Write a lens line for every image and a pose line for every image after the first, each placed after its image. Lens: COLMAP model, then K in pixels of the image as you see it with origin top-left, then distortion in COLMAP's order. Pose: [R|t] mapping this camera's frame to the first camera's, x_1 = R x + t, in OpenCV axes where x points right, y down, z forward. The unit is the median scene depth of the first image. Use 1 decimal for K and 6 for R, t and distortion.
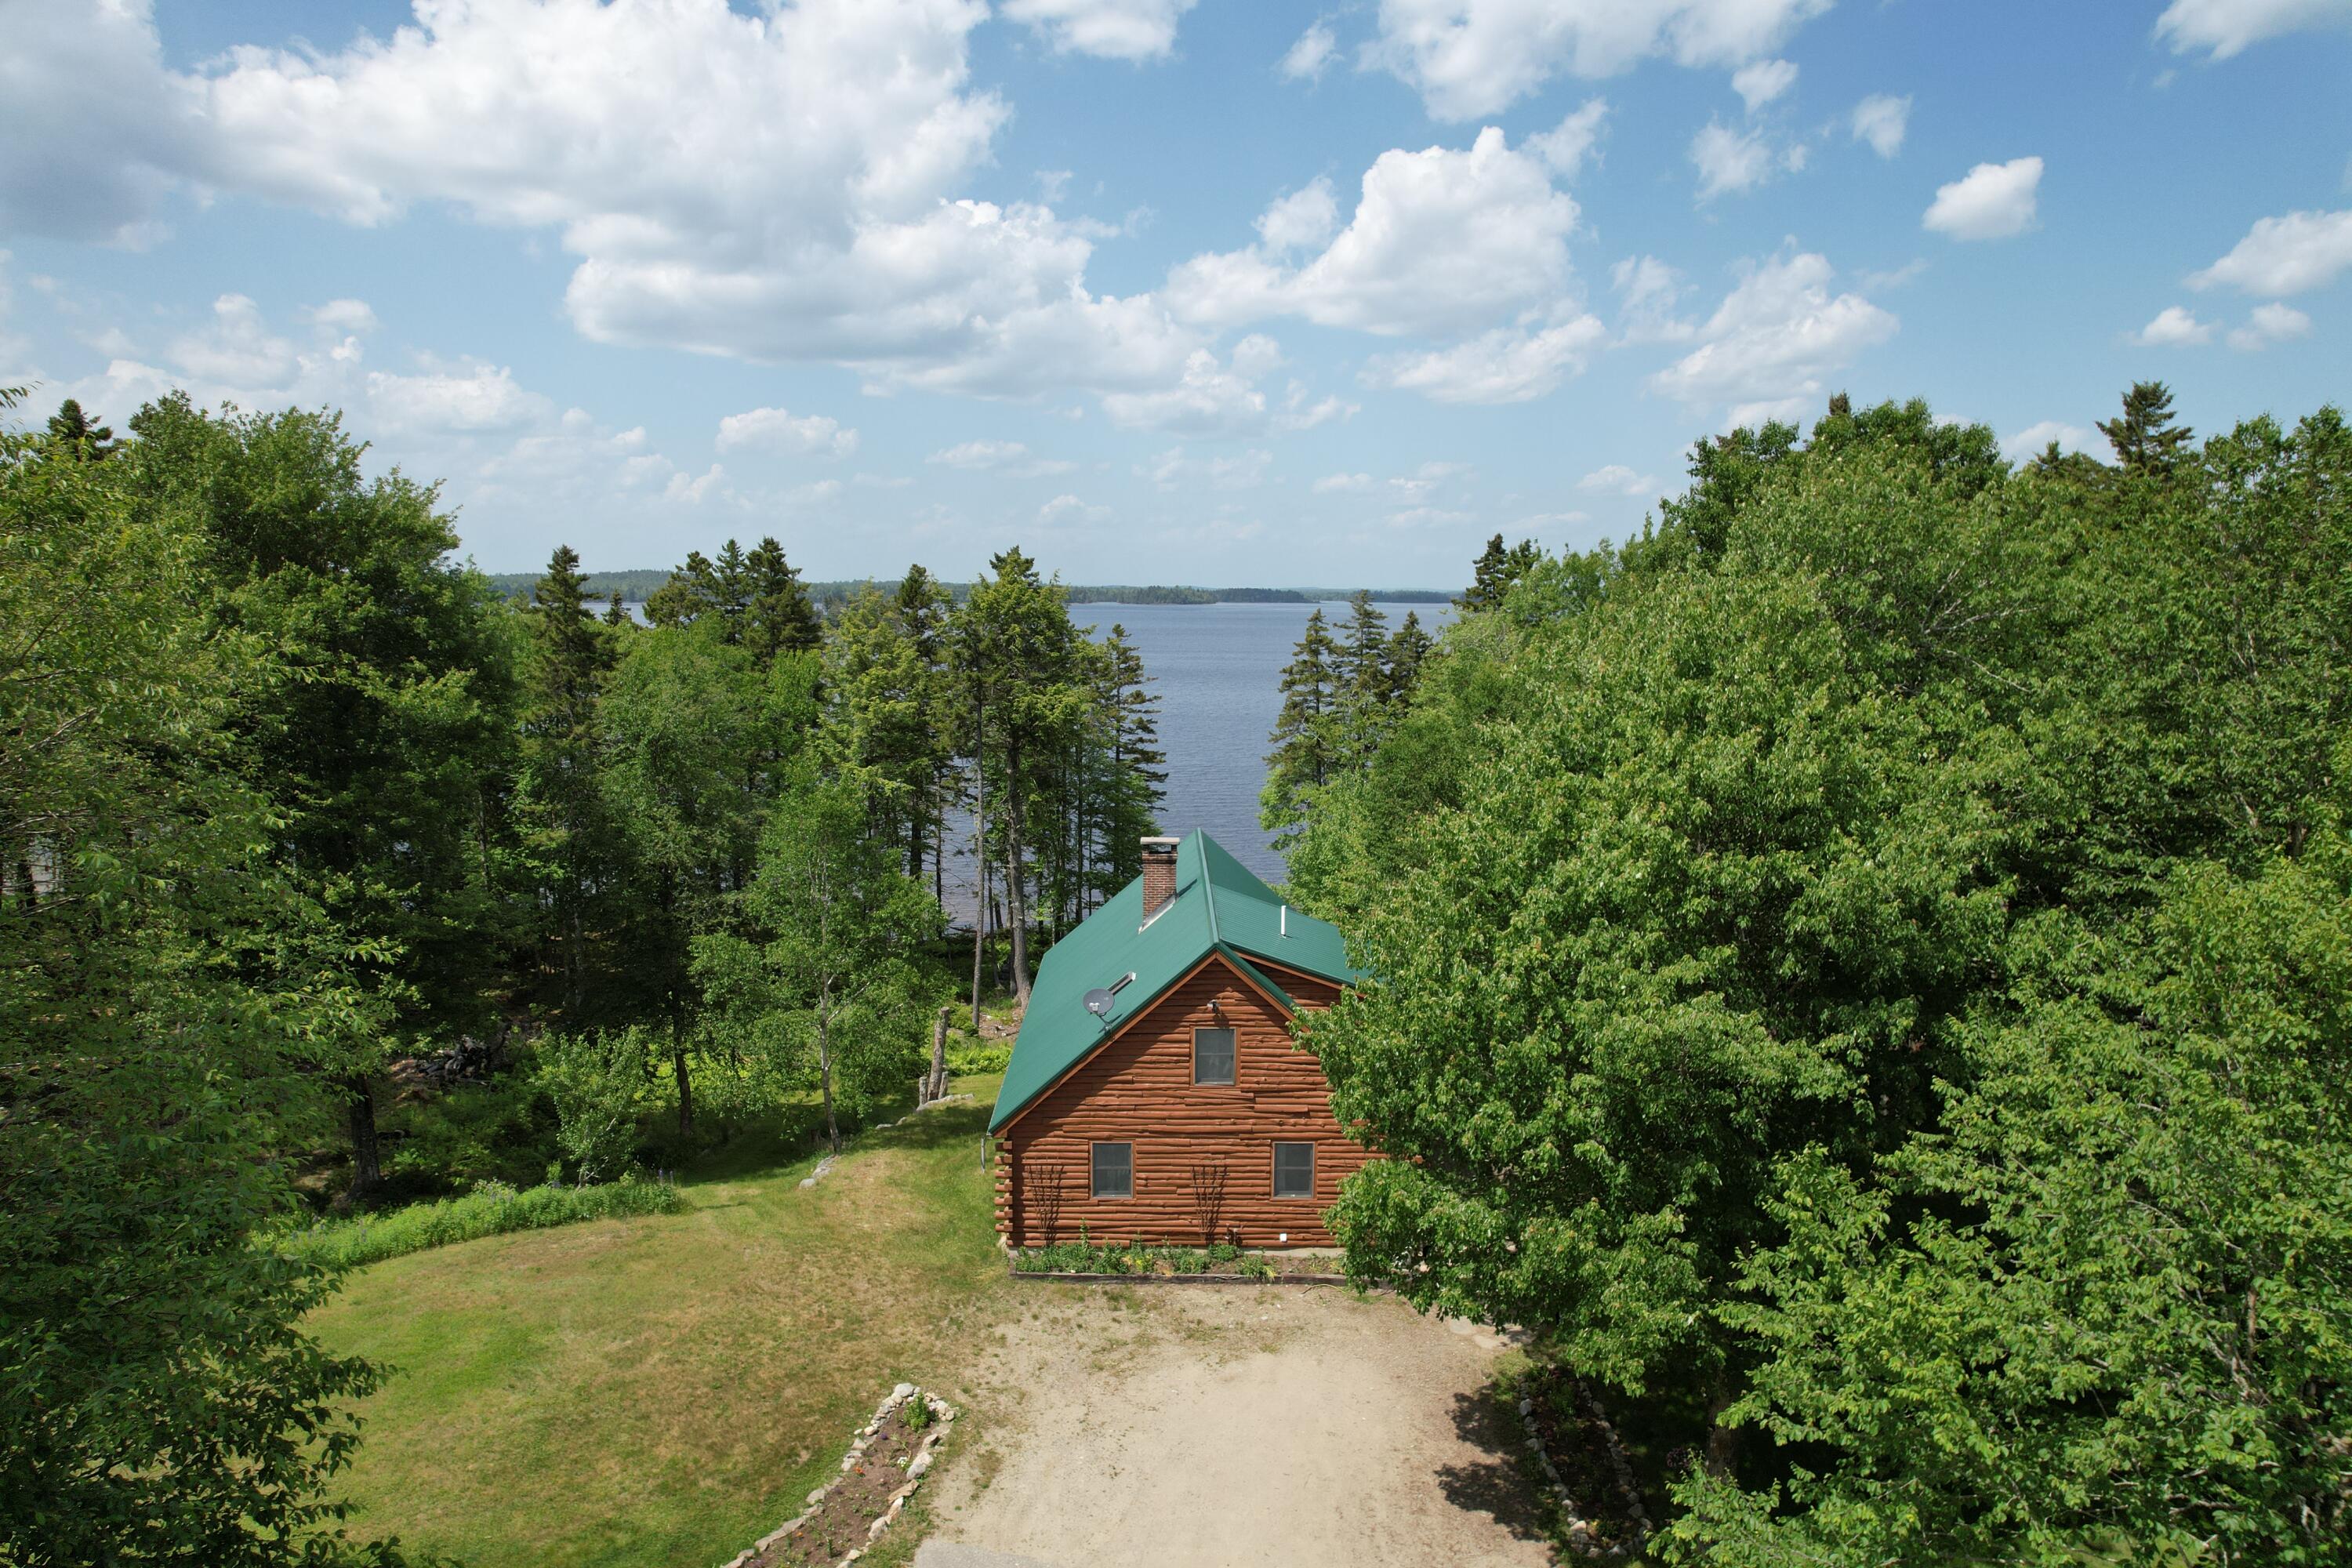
lens RADIAL K [[1511.0, 0, 1169.9], [0, 1511.0, 778.8], [0, 0, 1]] dist [-0.073353, 0.057289]
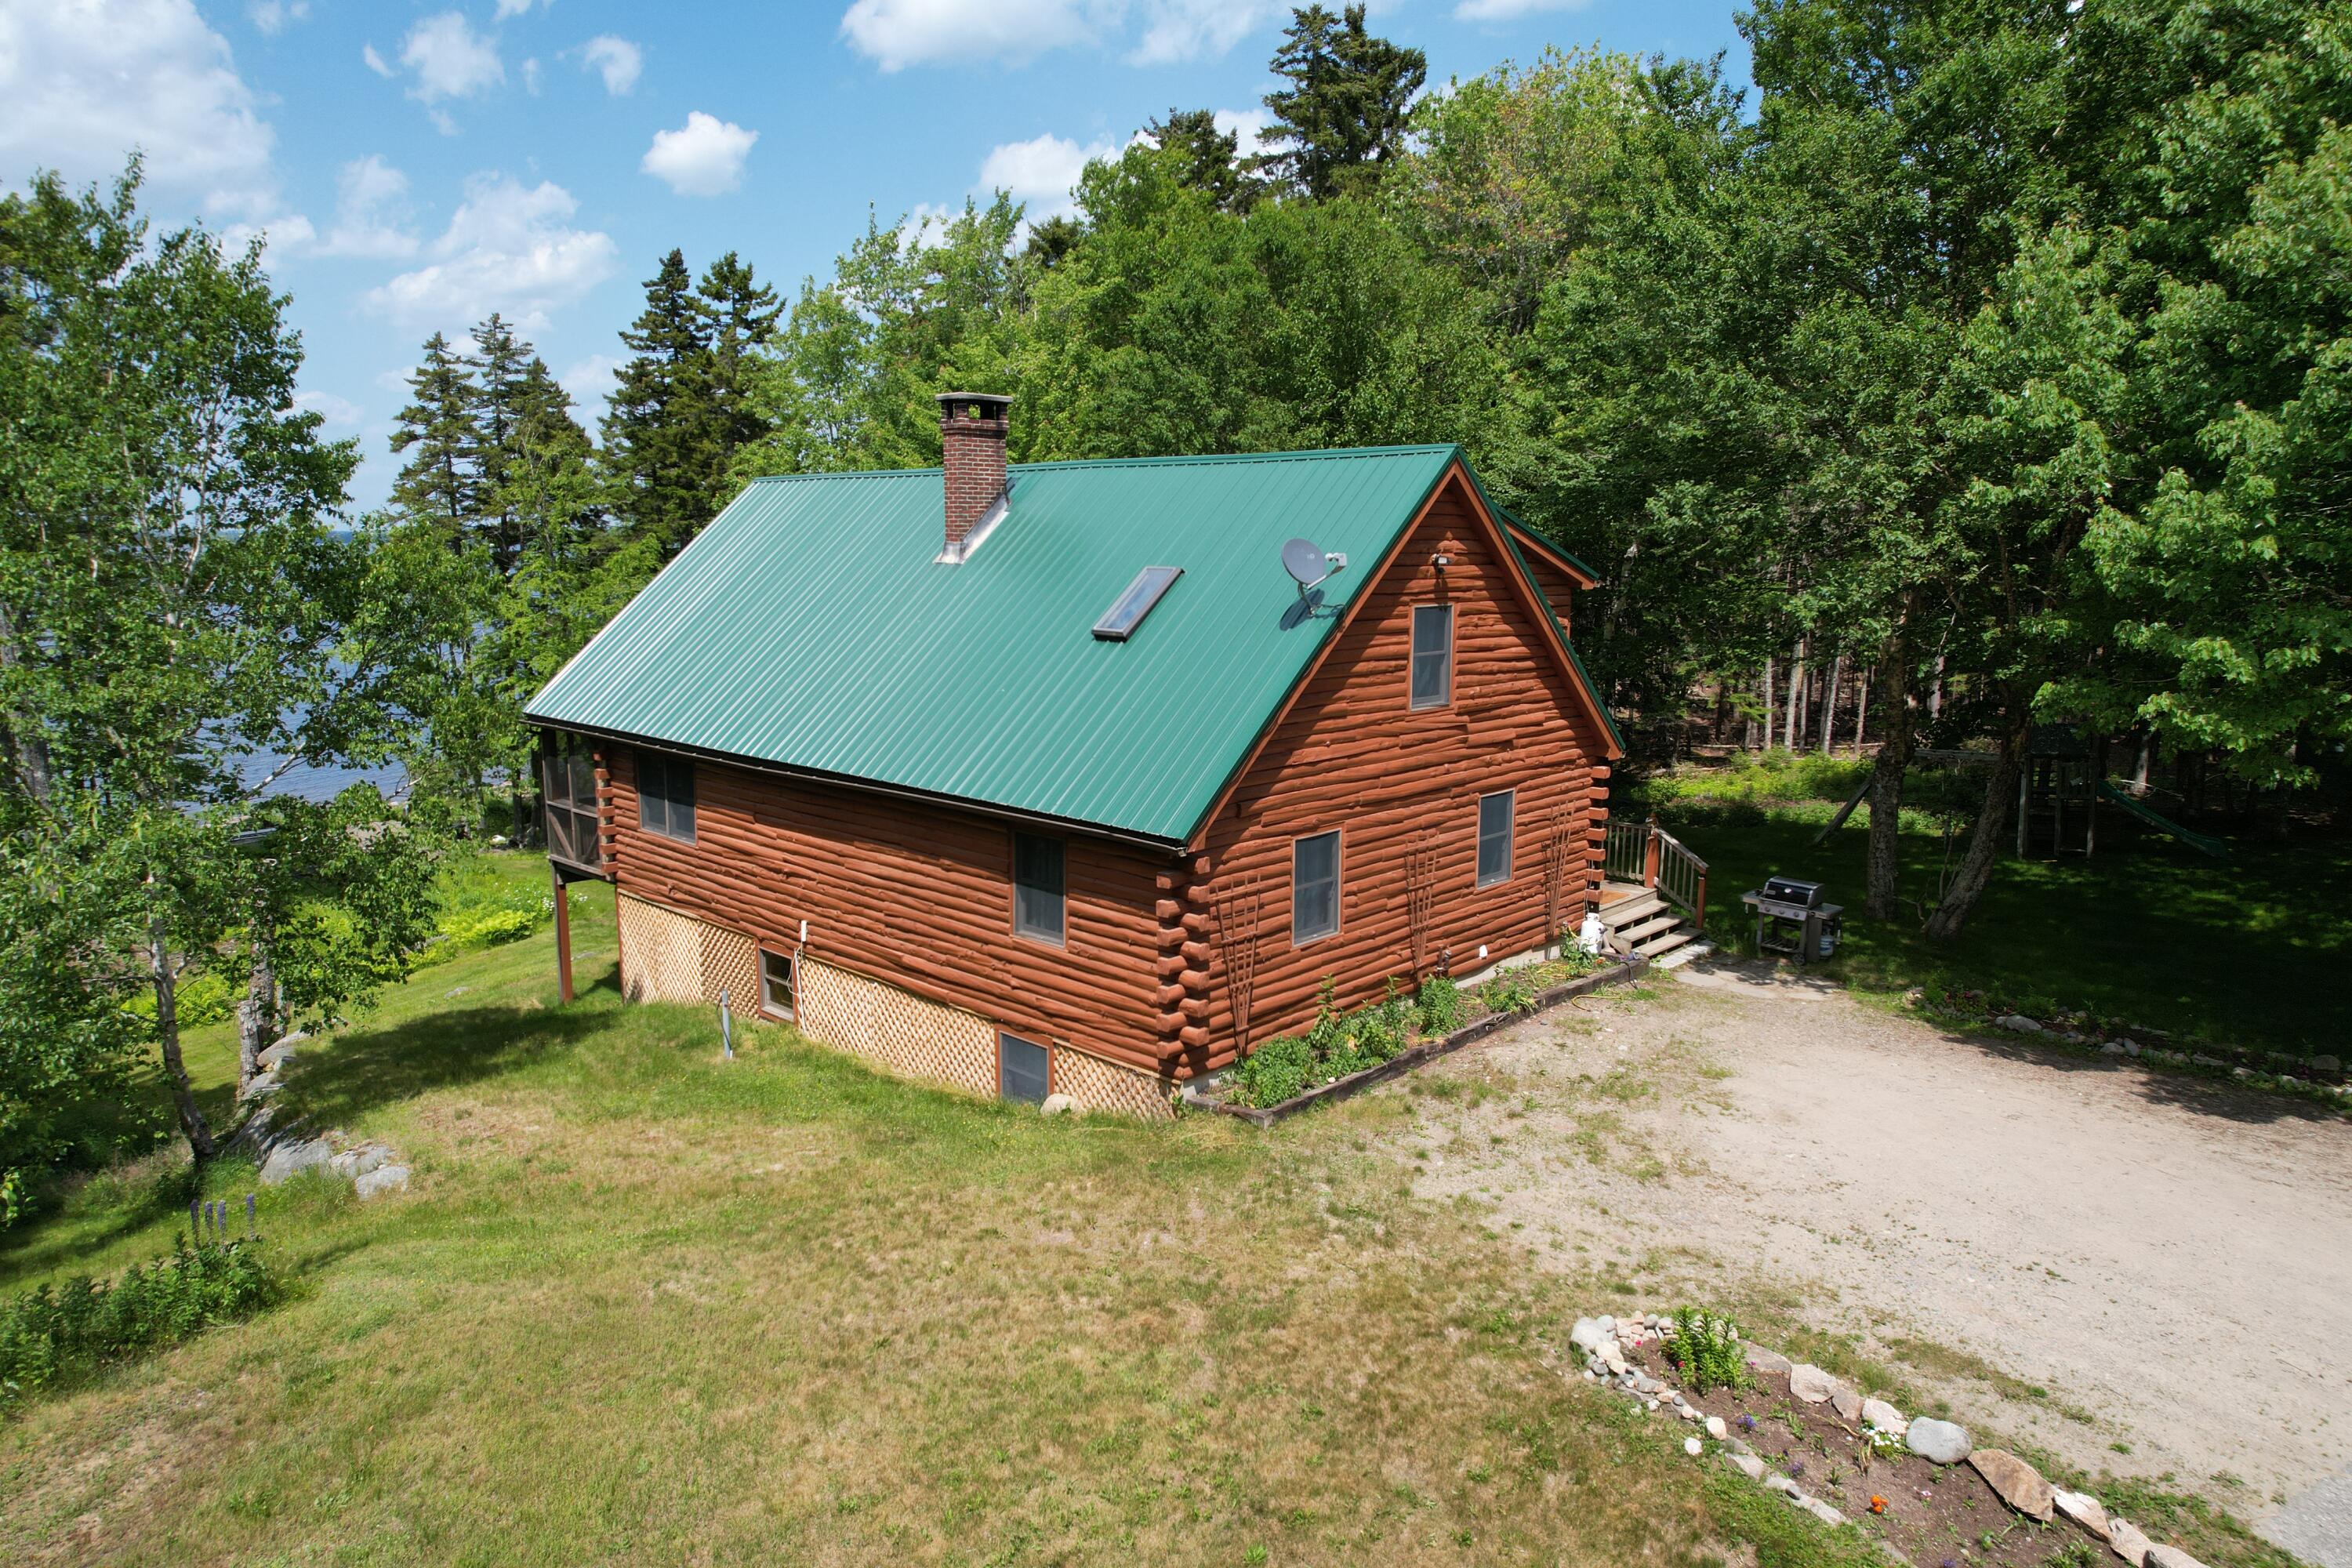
lens RADIAL K [[1511.0, 0, 1186.1], [0, 1511.0, 796.9], [0, 0, 1]] dist [-0.073353, 0.057289]
pose [[0.687039, -0.127404, 0.715364, -0.340519], [0.089818, 0.991849, 0.090384, 0.132150], [-0.721048, 0.002155, 0.692882, 0.497103]]
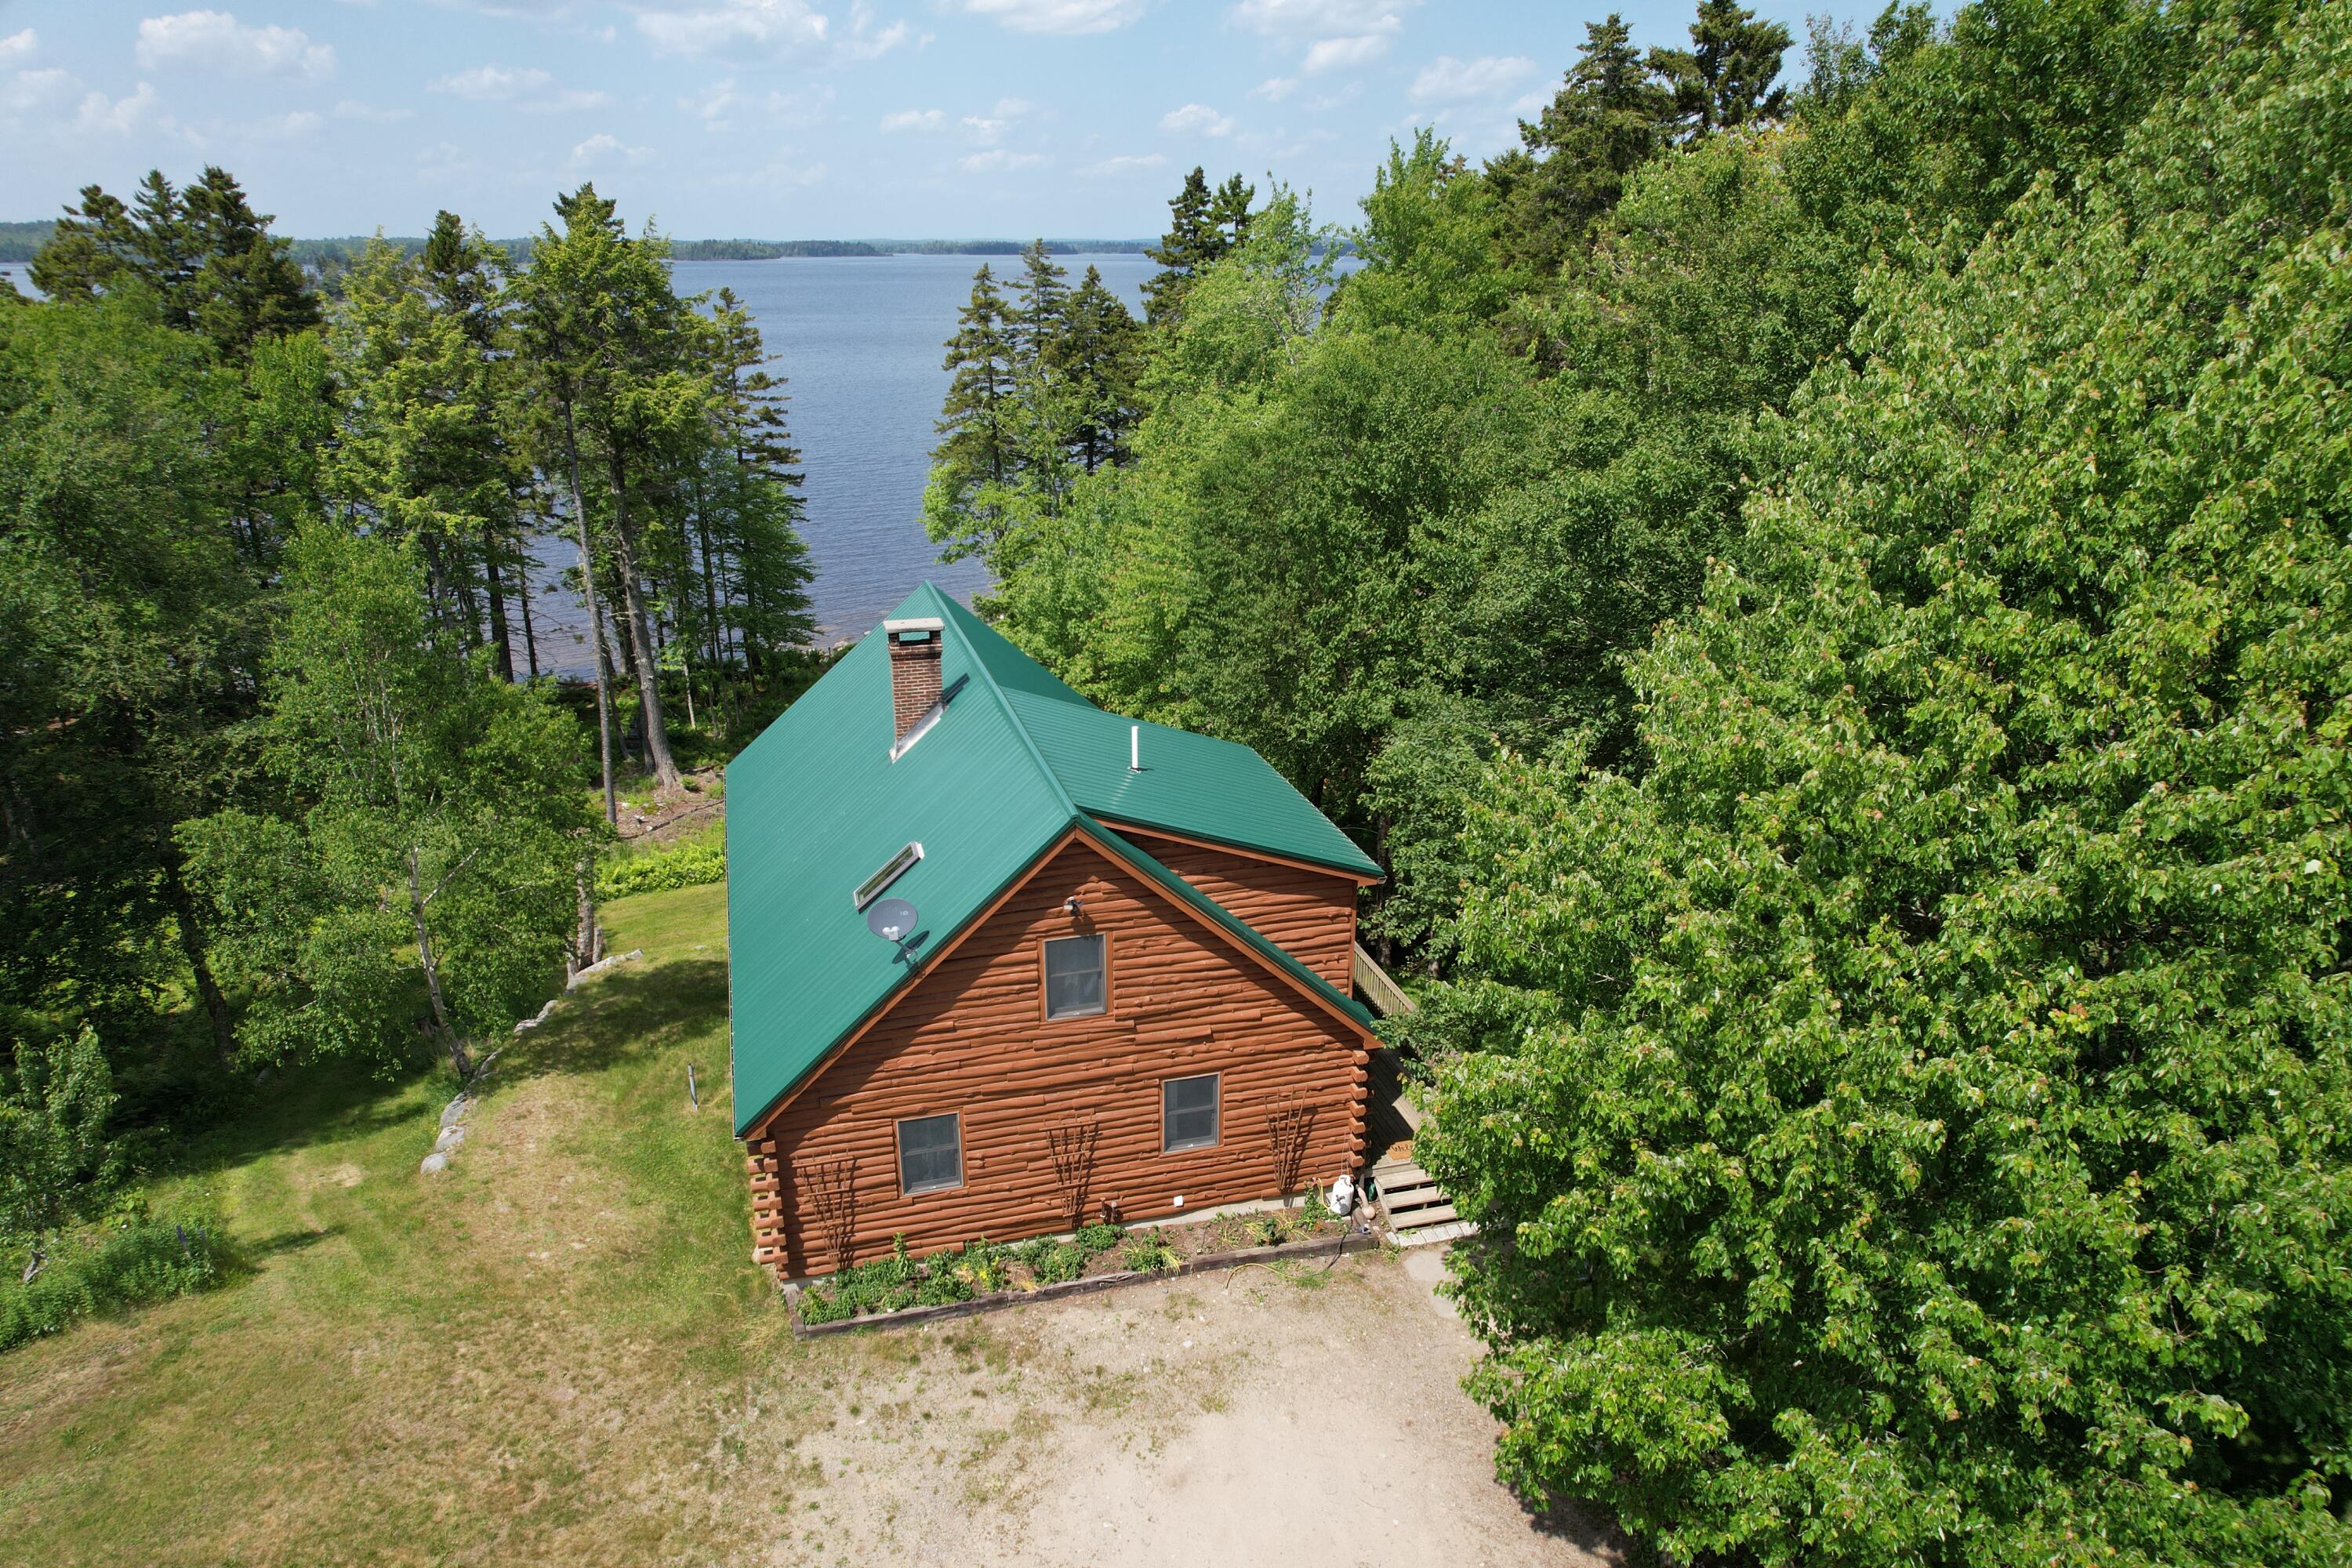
lens RADIAL K [[1511.0, 0, 1174.7], [0, 1511.0, 801.4], [0, 0, 1]] dist [-0.073353, 0.057289]
pose [[0.962337, -0.098339, 0.253450, -0.066124], [0.037033, 0.971013, 0.236141, -0.033790], [-0.269325, -0.217862, 0.938083, 0.285913]]
